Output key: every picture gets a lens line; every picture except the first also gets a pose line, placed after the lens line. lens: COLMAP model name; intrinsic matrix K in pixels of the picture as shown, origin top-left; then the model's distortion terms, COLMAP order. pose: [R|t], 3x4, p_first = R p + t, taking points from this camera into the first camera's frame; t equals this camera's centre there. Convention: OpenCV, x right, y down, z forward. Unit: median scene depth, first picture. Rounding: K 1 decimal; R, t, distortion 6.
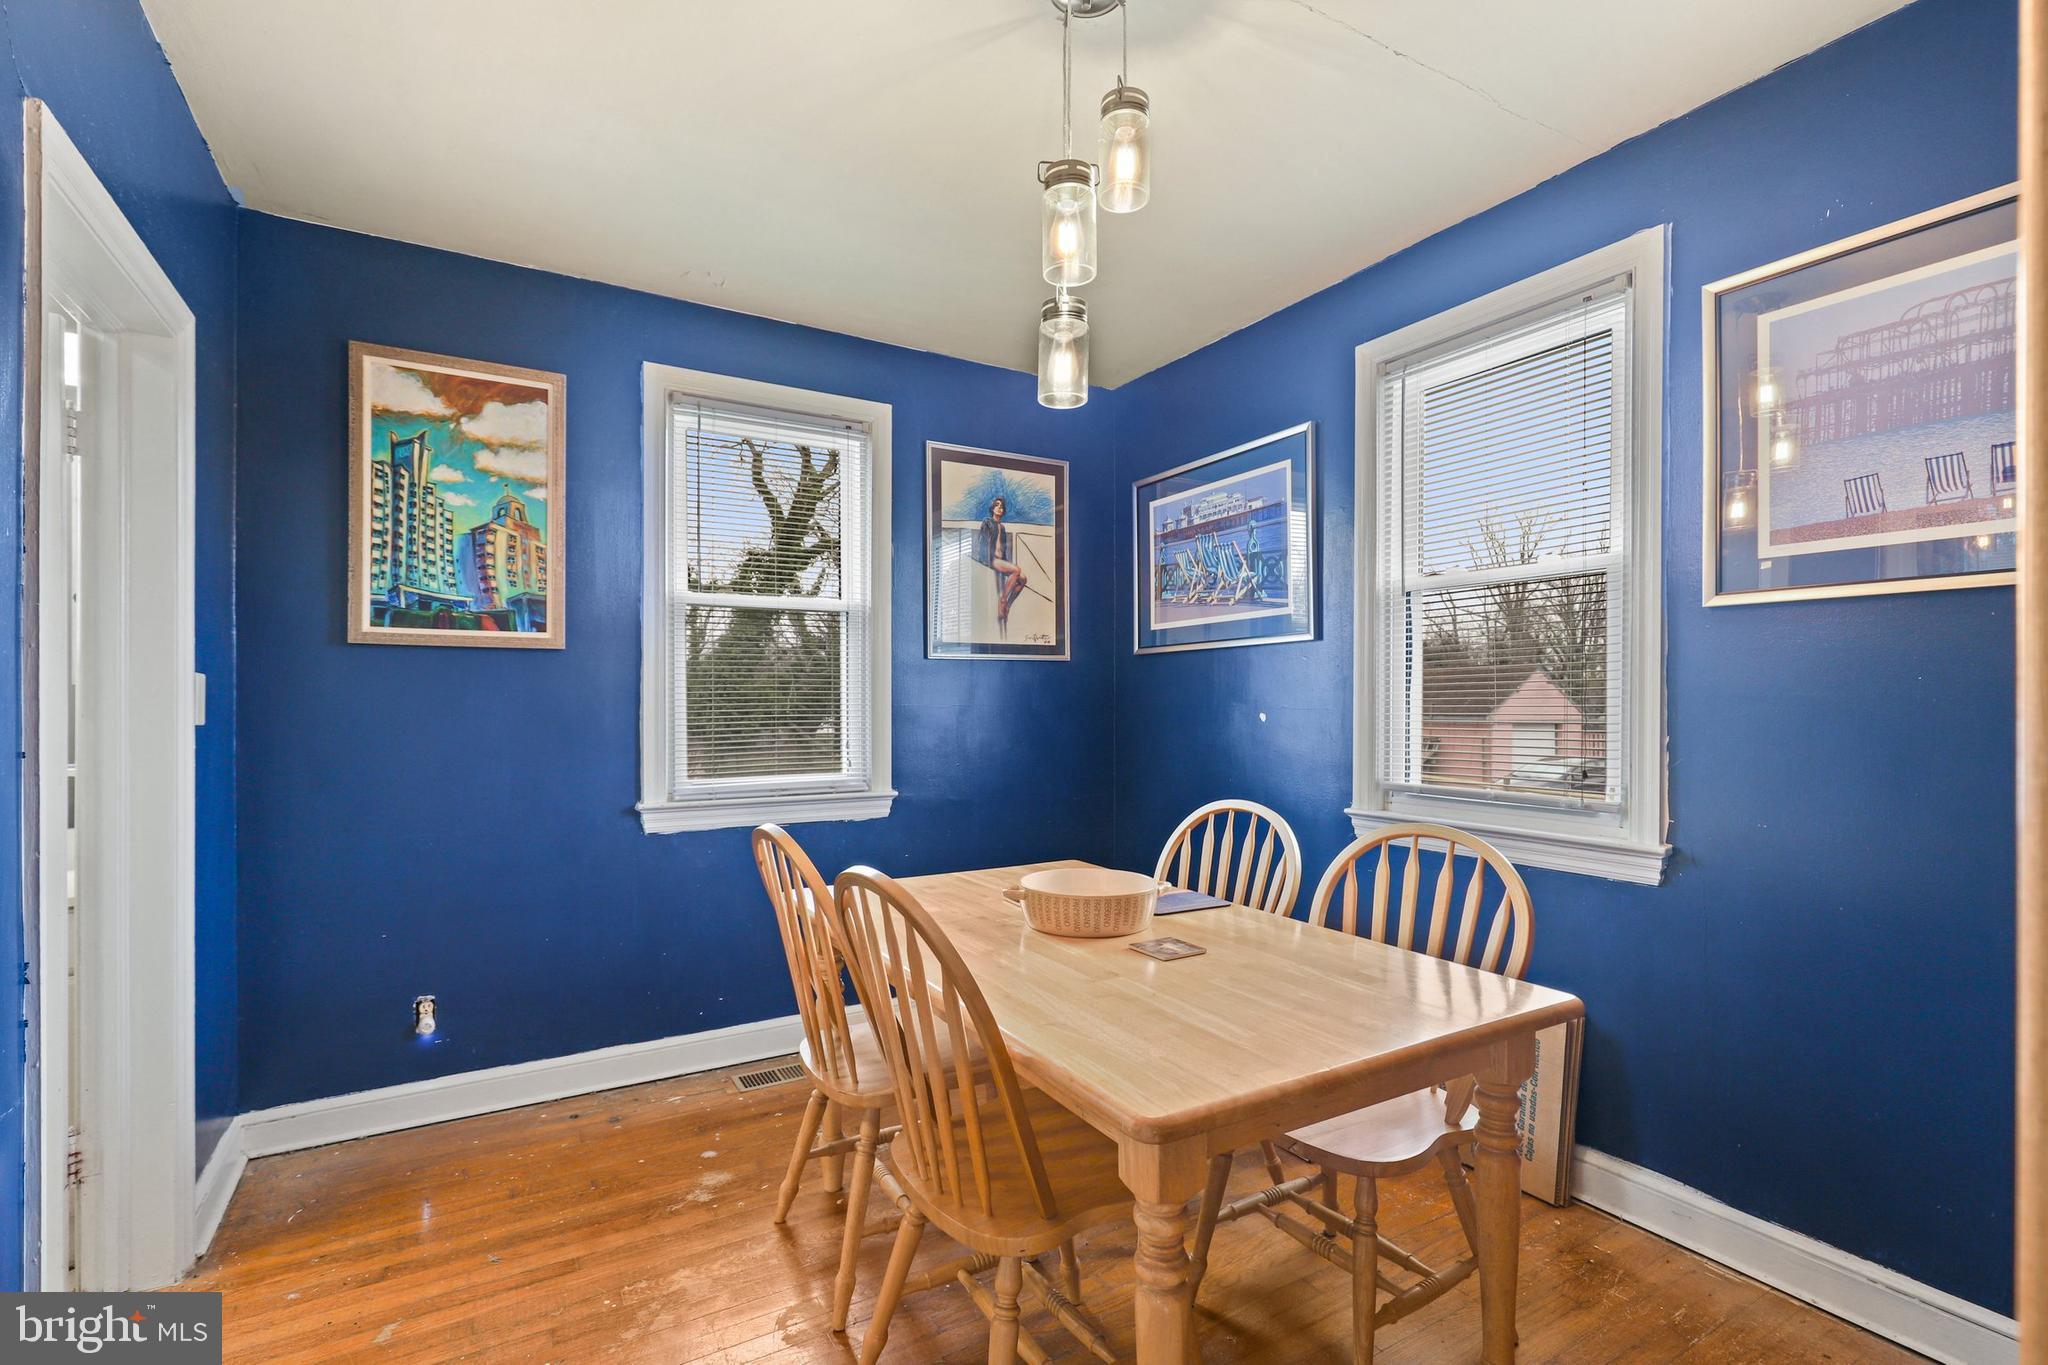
lens RADIAL K [[927.1, 0, 1032.8], [0, 927.1, 700.8], [0, 0, 1]] dist [-0.001093, -0.000210]
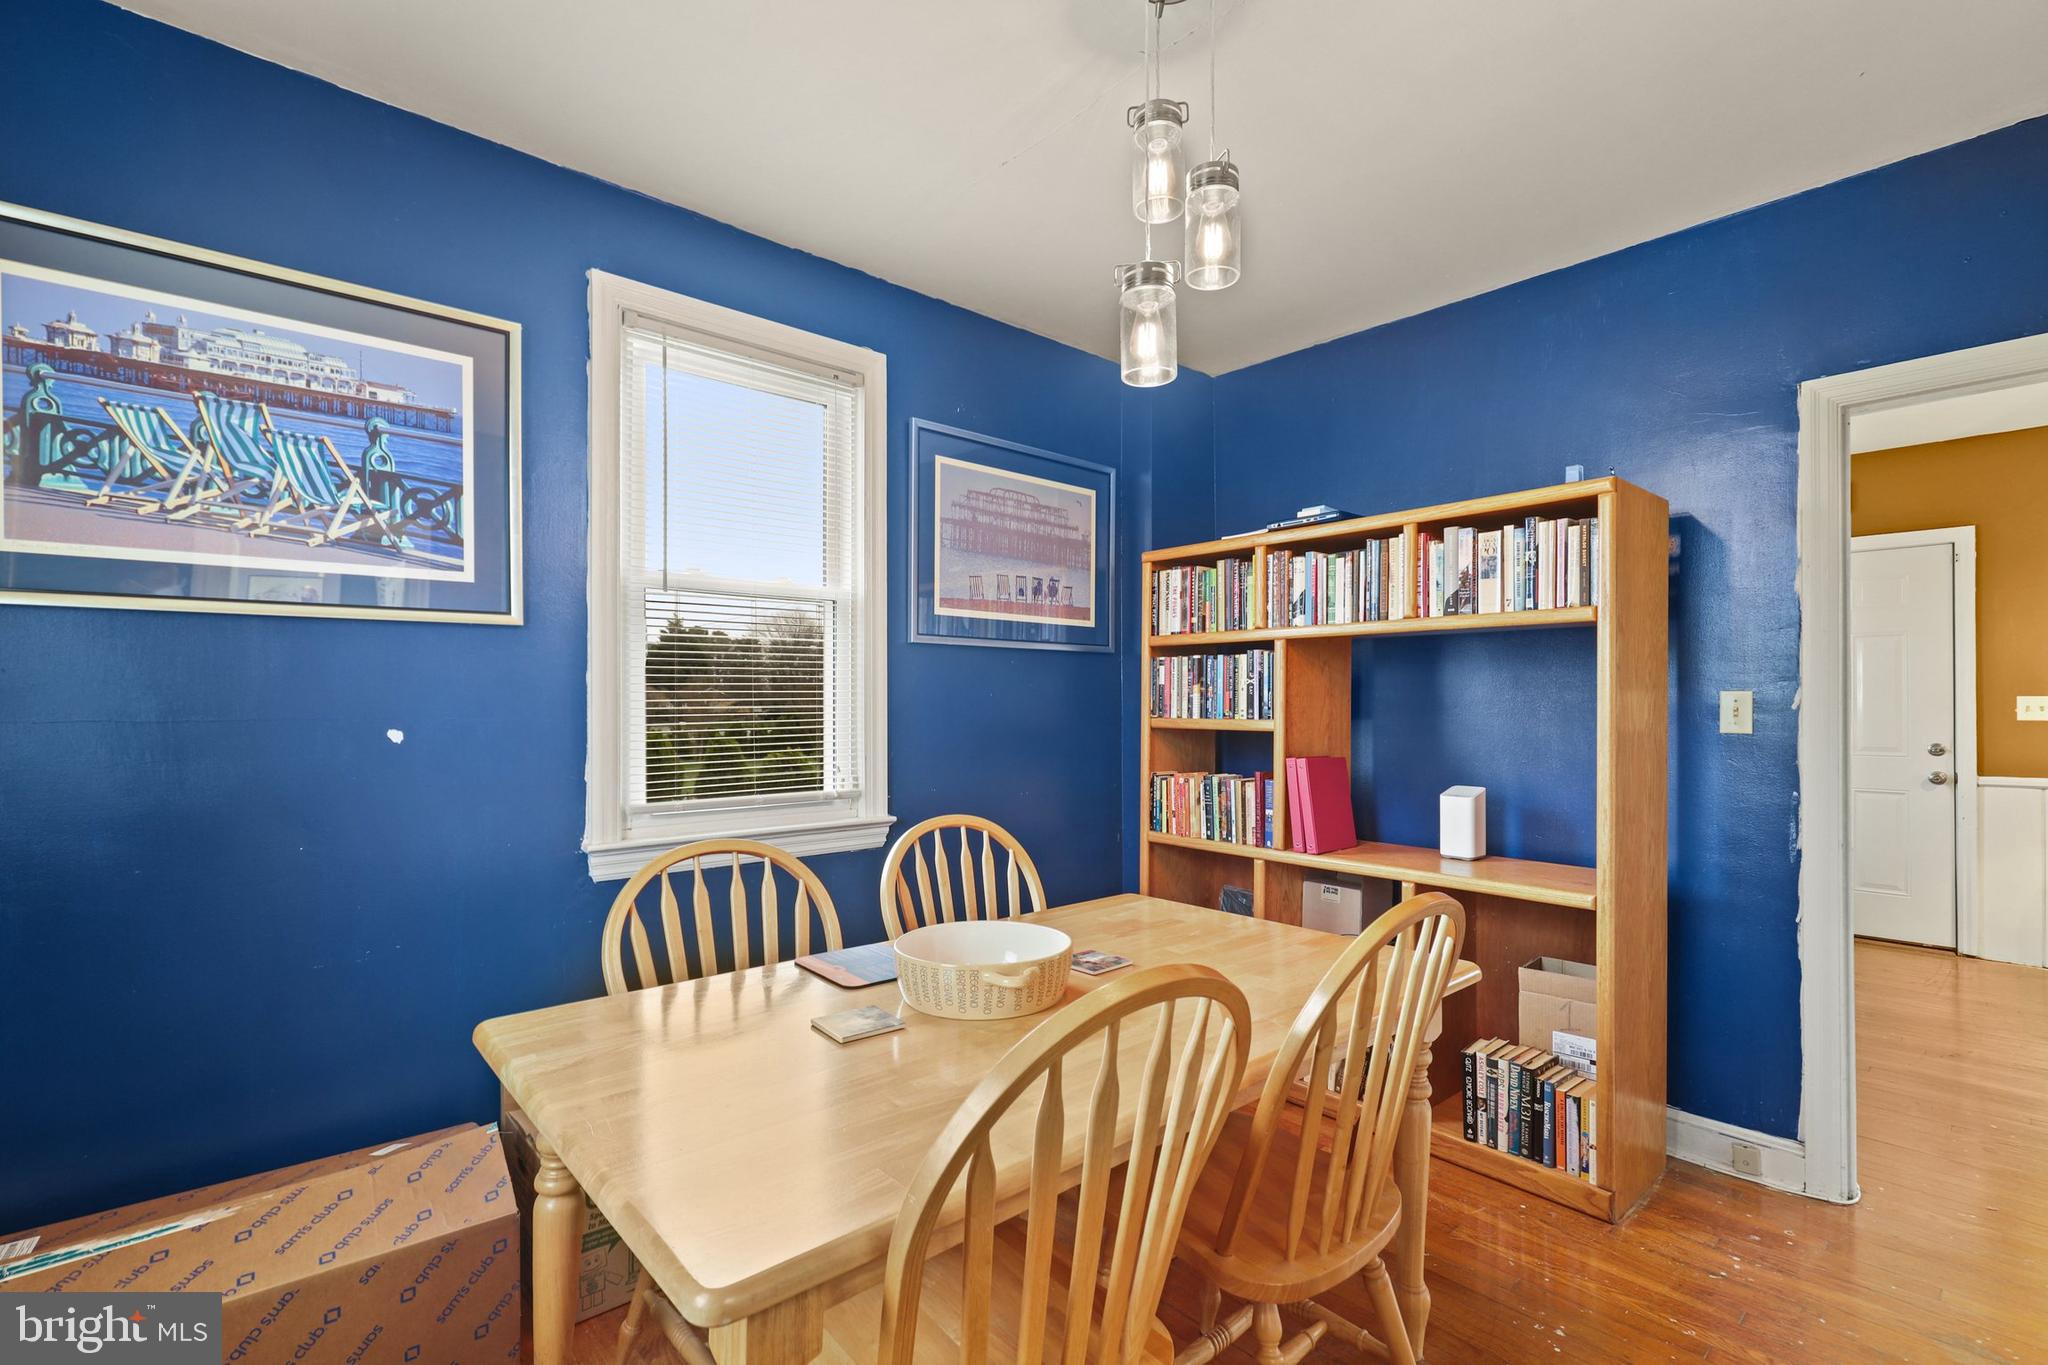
lens RADIAL K [[927.1, 0, 1032.8], [0, 927.1, 700.8], [0, 0, 1]] dist [-0.001093, -0.000210]
pose [[-0.188887, 0.003306, 0.981993, -0.465533], [0.000413, 0.999995, -0.003287, -0.004035], [-0.981999, -0.000216, -0.188887, 0.709677]]
